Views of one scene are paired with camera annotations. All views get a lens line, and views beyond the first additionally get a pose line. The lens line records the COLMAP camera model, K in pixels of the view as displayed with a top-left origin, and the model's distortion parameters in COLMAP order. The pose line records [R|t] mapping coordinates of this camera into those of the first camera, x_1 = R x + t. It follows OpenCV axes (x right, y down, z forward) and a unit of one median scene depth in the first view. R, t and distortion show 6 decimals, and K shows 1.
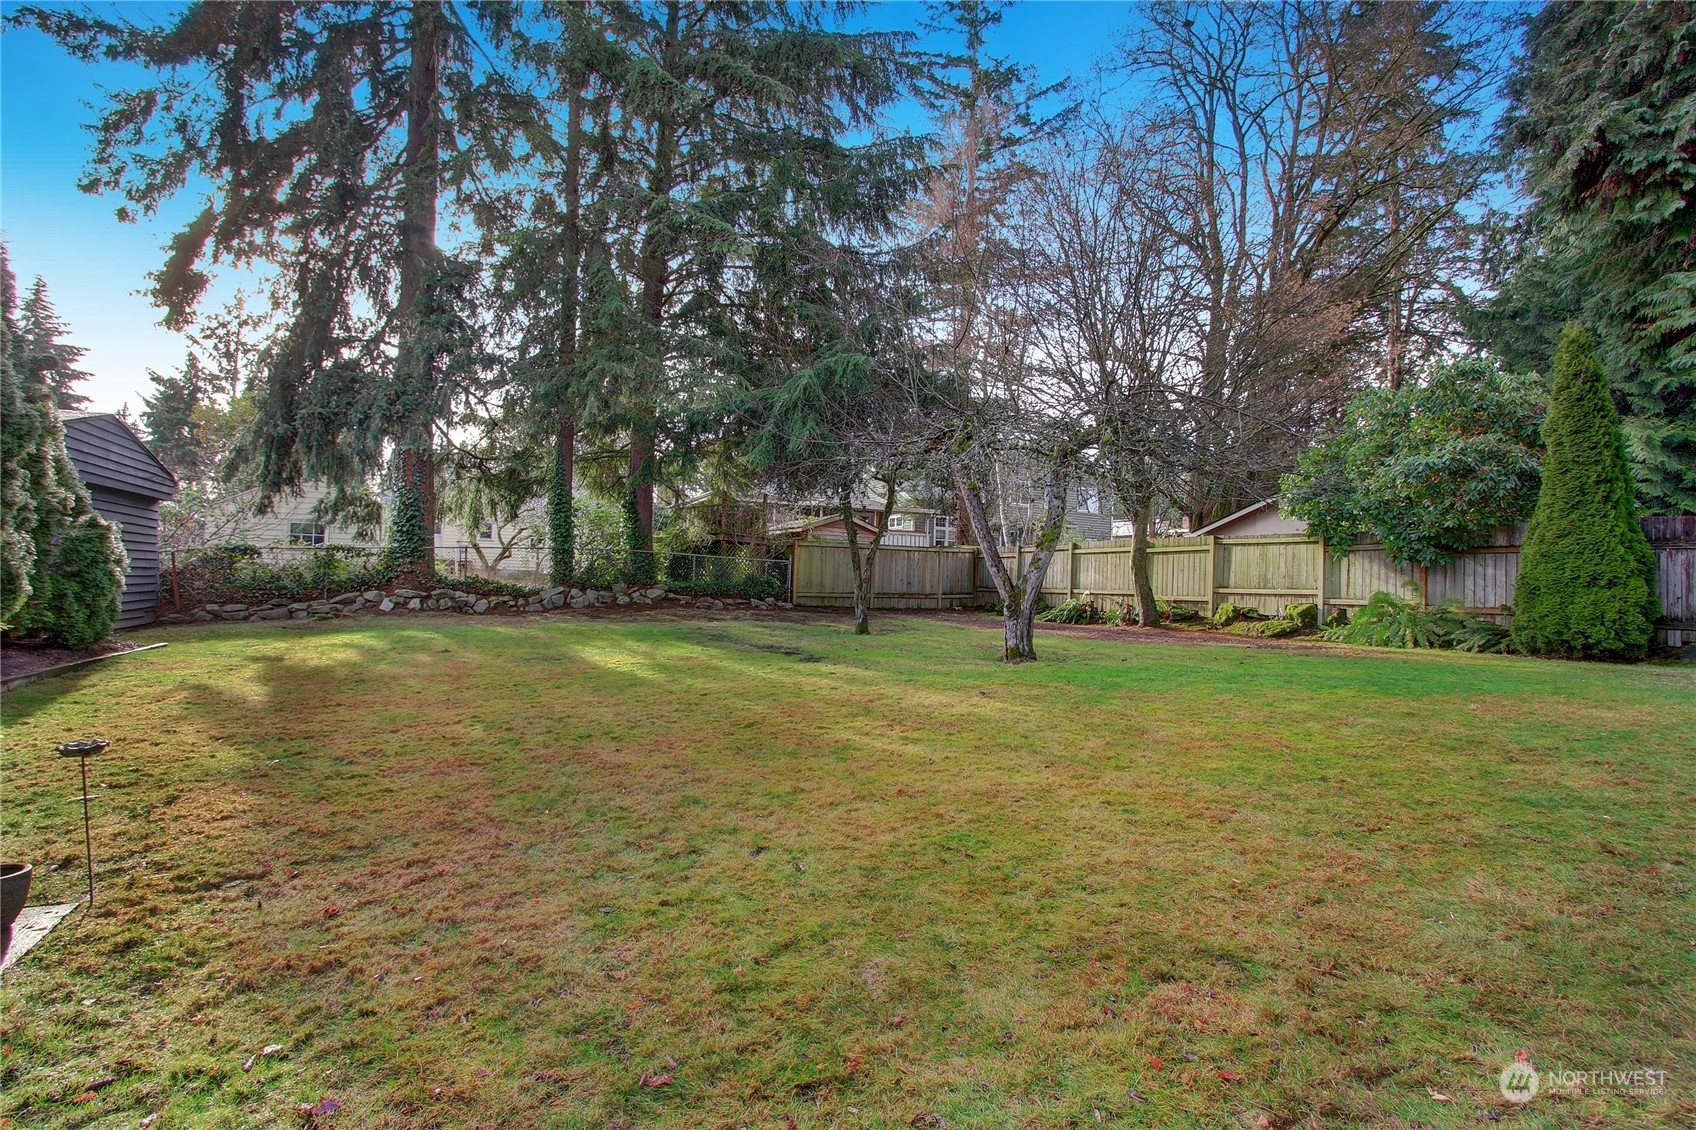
lens RADIAL K [[827.0, 0, 843.9], [0, 827.0, 569.3], [0, 0, 1]] dist [-0.008638, 0.003781]
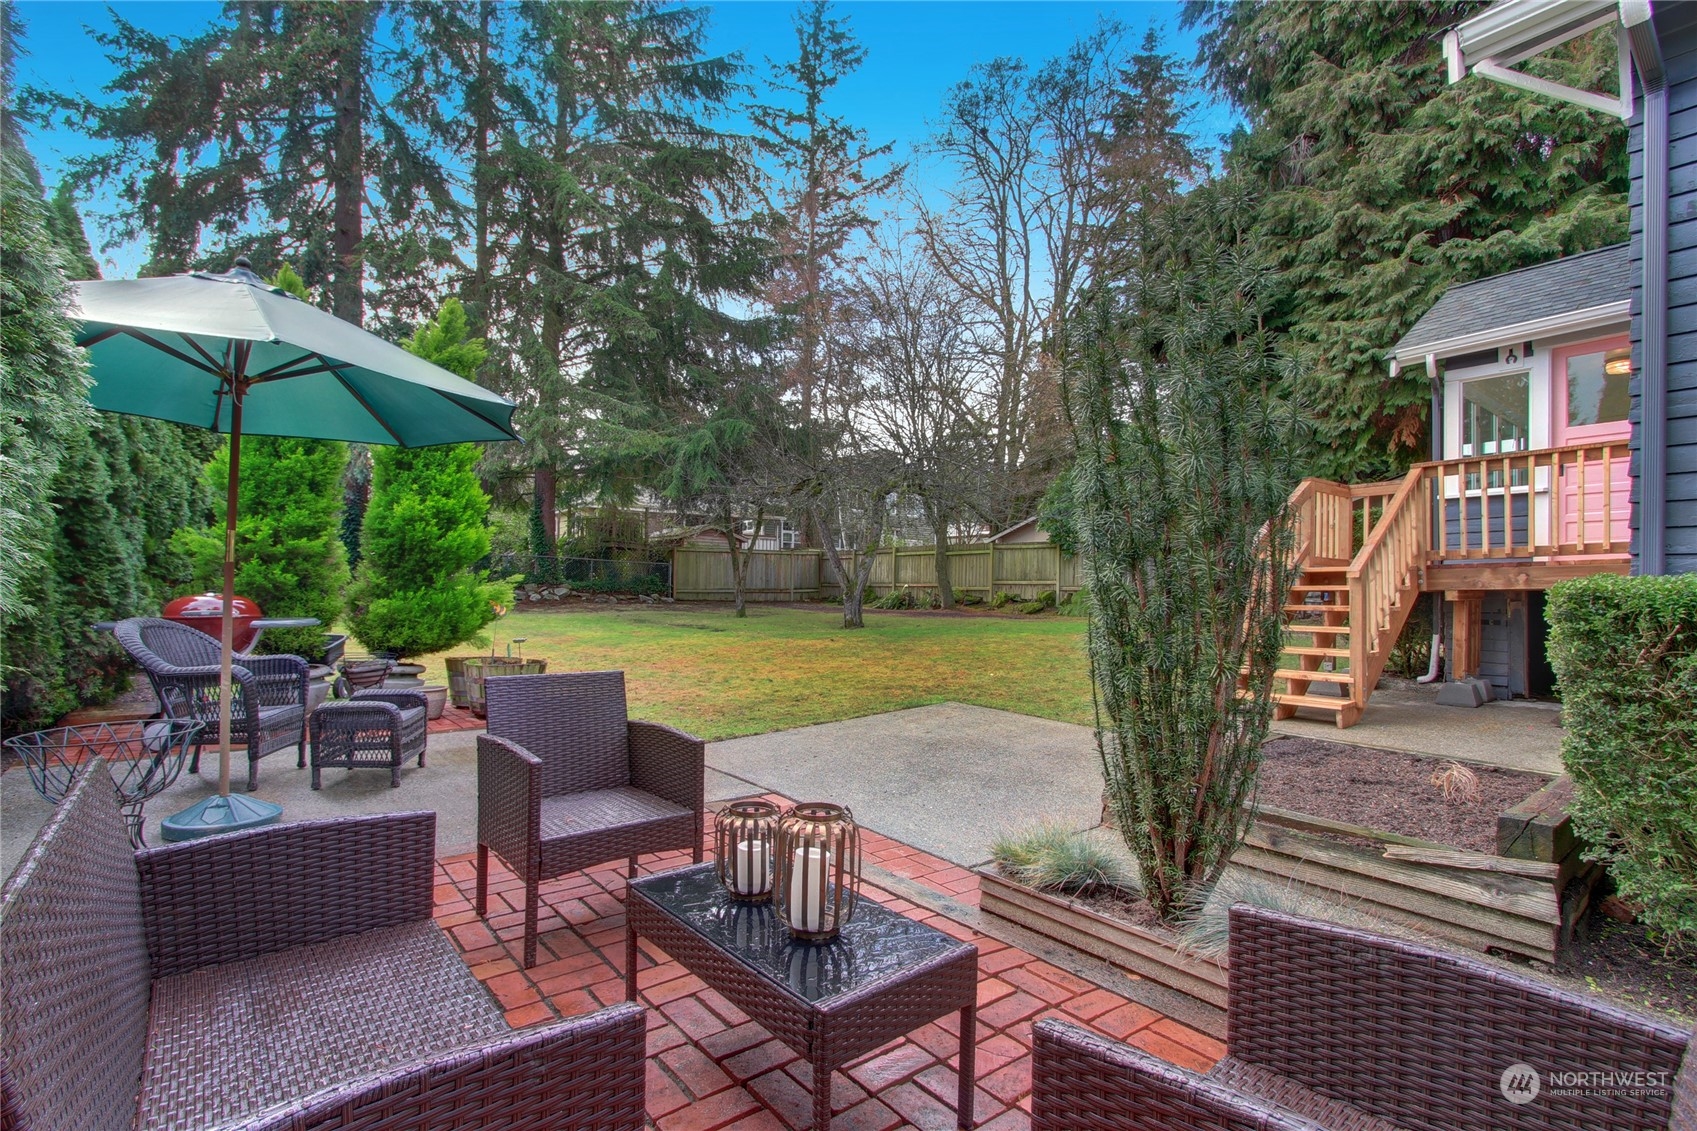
lens RADIAL K [[827.5, 0, 850.9], [0, 827.5, 571.4], [0, 0, 1]] dist [-0.008638, 0.003781]
pose [[0.980005, -0.011257, 0.198656, -0.043080], [0.010297, 0.999930, 0.005866, -0.002386], [-0.198708, -0.003704, 0.980052, -0.225343]]
